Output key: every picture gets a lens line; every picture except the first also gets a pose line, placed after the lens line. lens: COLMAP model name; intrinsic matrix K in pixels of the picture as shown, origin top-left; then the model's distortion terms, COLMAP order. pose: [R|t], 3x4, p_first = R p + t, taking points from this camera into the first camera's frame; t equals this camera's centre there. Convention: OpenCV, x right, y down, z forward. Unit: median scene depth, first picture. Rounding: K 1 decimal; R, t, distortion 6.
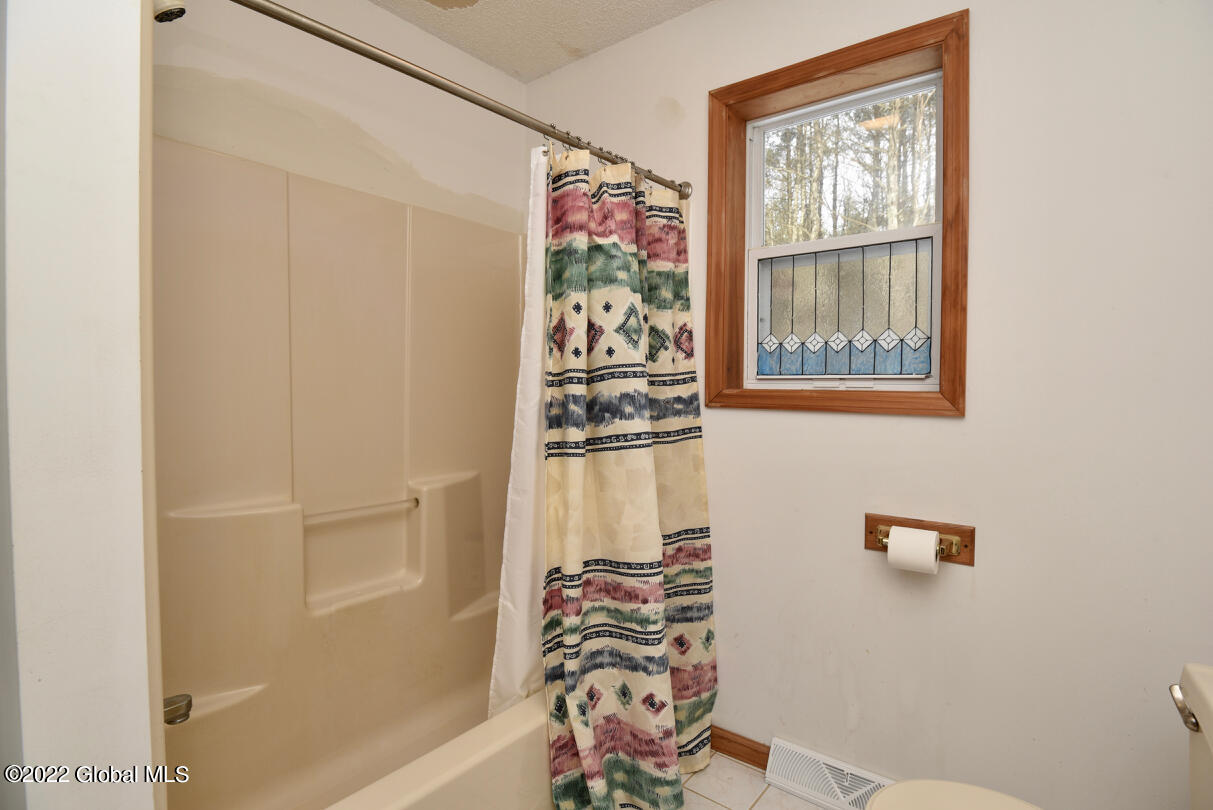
lens RADIAL K [[592.2, 0, 606.9], [0, 592.2, 413.5], [0, 0, 1]] dist [-0.022279, -0.005094]
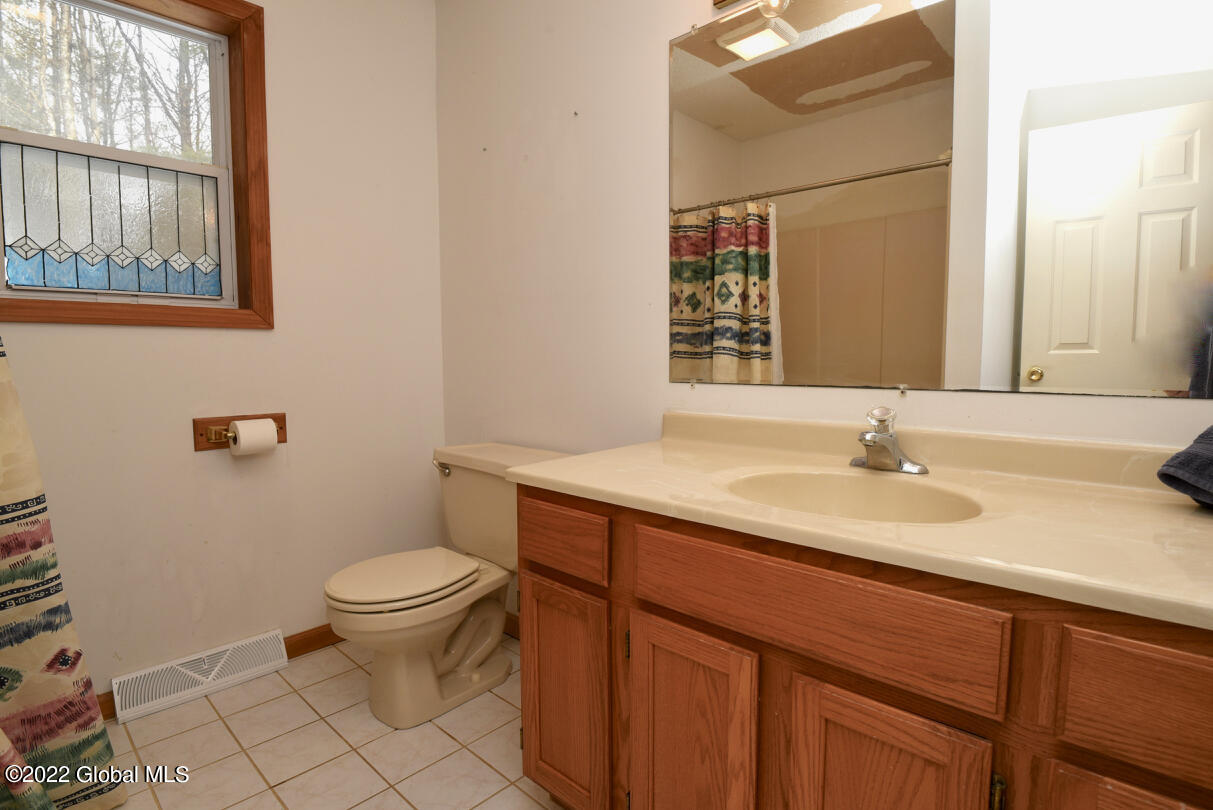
lens RADIAL K [[592.2, 0, 608.8], [0, 592.2, 404.3], [0, 0, 1]] dist [-0.022279, -0.005094]
pose [[0.101499, -0.091408, 0.990627, -0.615930], [0.043196, 0.995236, 0.087407, 0.088580], [-0.993897, 0.033919, 0.104963, 0.126575]]
